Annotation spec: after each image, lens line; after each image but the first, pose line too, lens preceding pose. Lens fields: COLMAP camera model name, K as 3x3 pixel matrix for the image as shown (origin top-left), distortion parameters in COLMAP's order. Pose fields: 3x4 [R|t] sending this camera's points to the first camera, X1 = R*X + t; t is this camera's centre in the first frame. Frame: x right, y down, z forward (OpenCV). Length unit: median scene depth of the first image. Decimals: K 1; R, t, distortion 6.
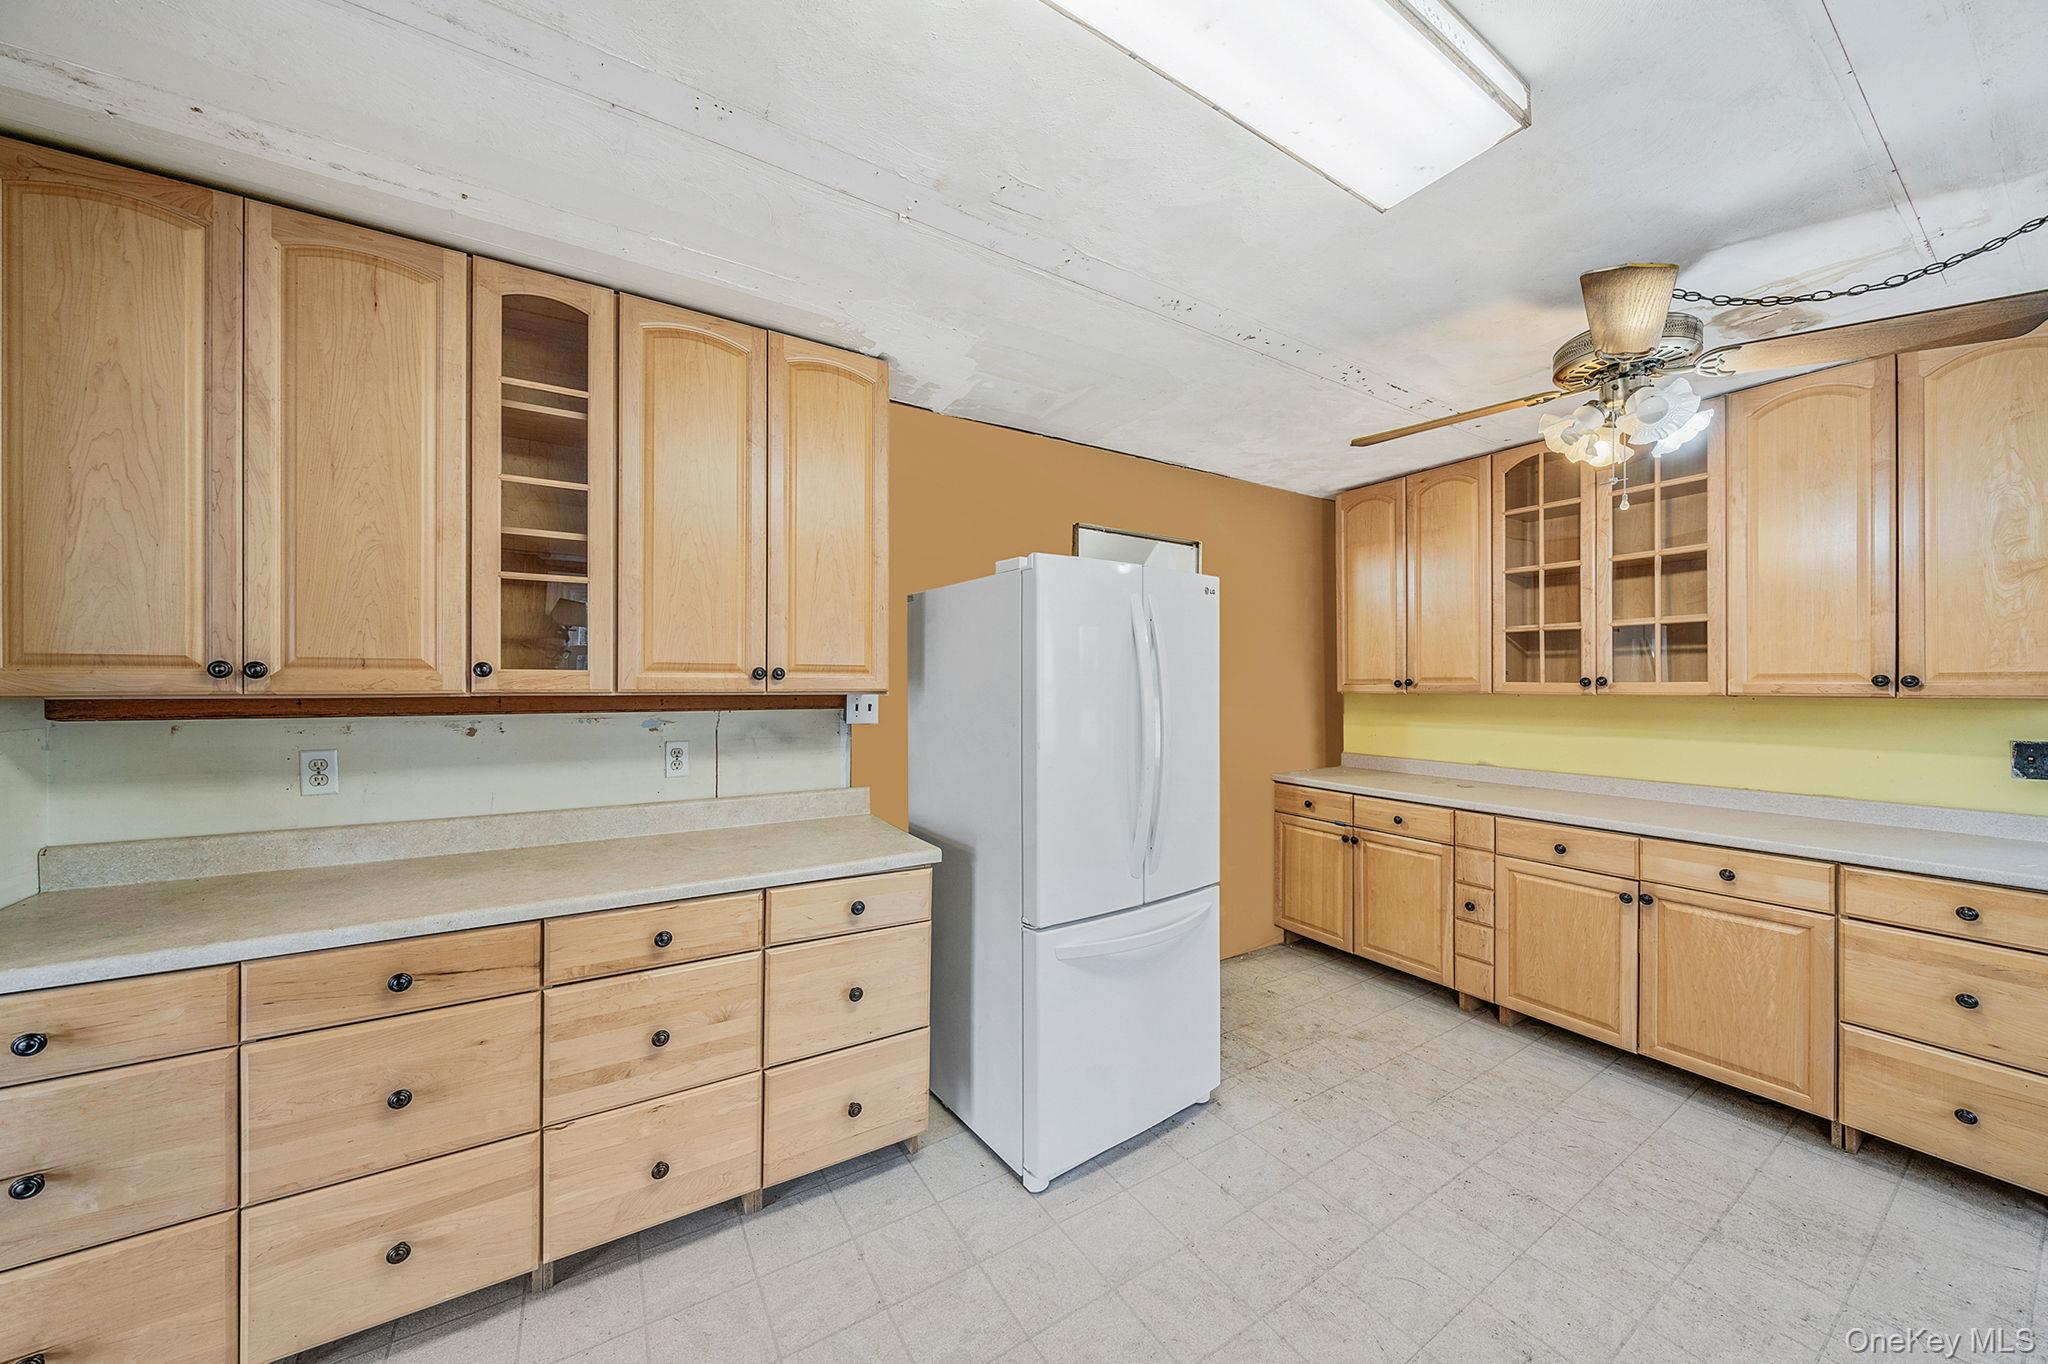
lens RADIAL K [[706.0, 0, 1025.0], [0, 706.0, 683.1], [0, 0, 1]] dist [-0.001587, 0.000023]
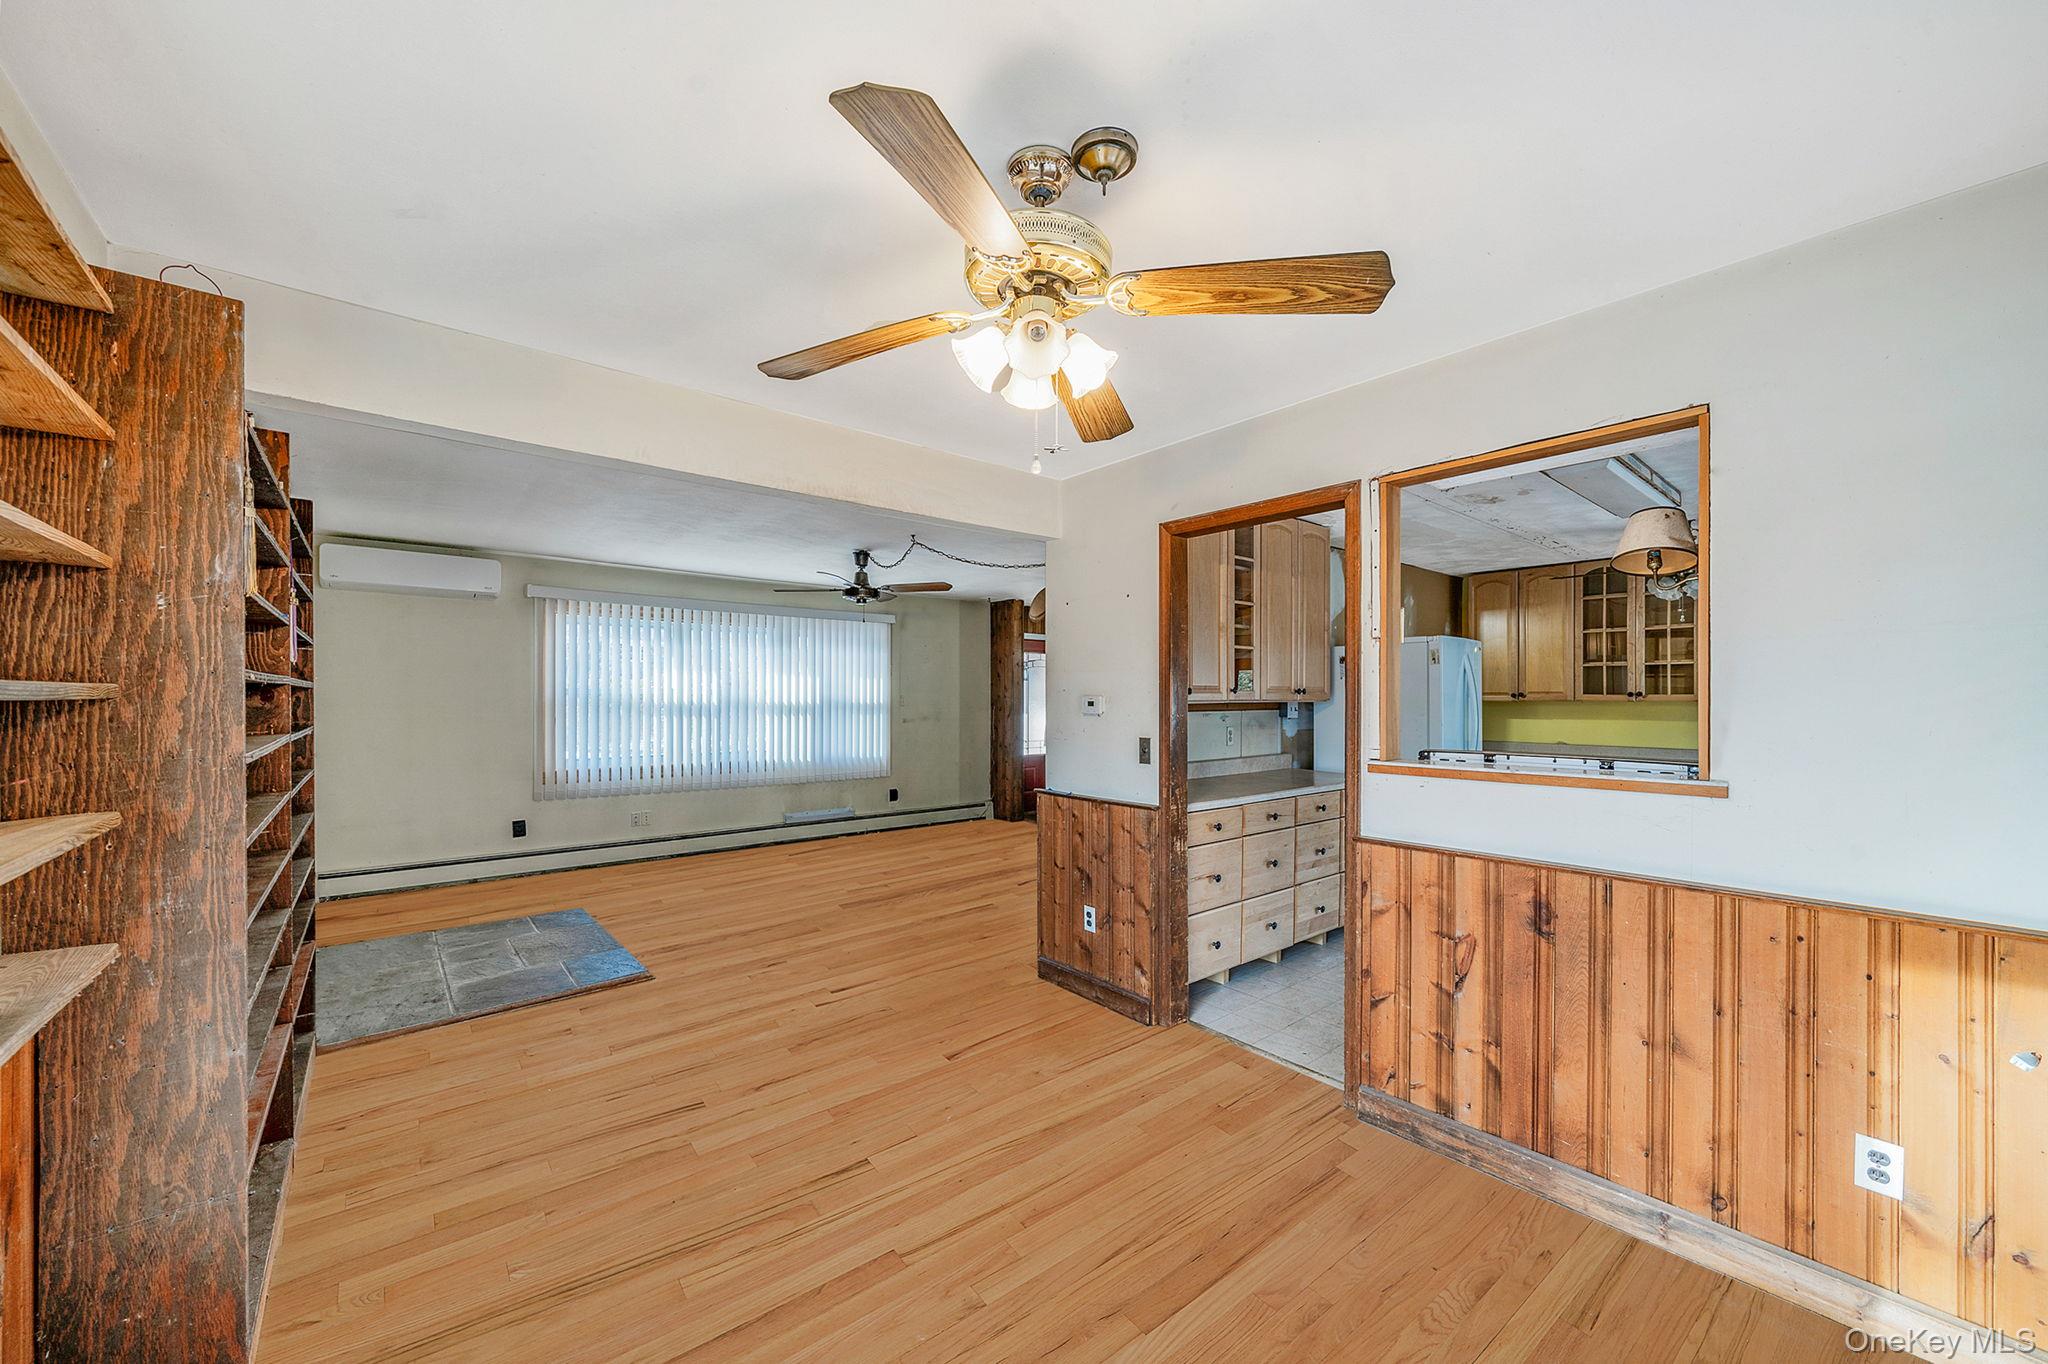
lens RADIAL K [[779.4, 0, 1022.8], [0, 779.4, 693.7], [0, 0, 1]] dist [-0.000018, 0.000022]
pose [[0.990153, -0.001541, 0.139979, -1.060770], [0.001658, 0.999998, -0.000723, -0.005101], [-0.139977, 0.000948, 0.990154, -0.793007]]
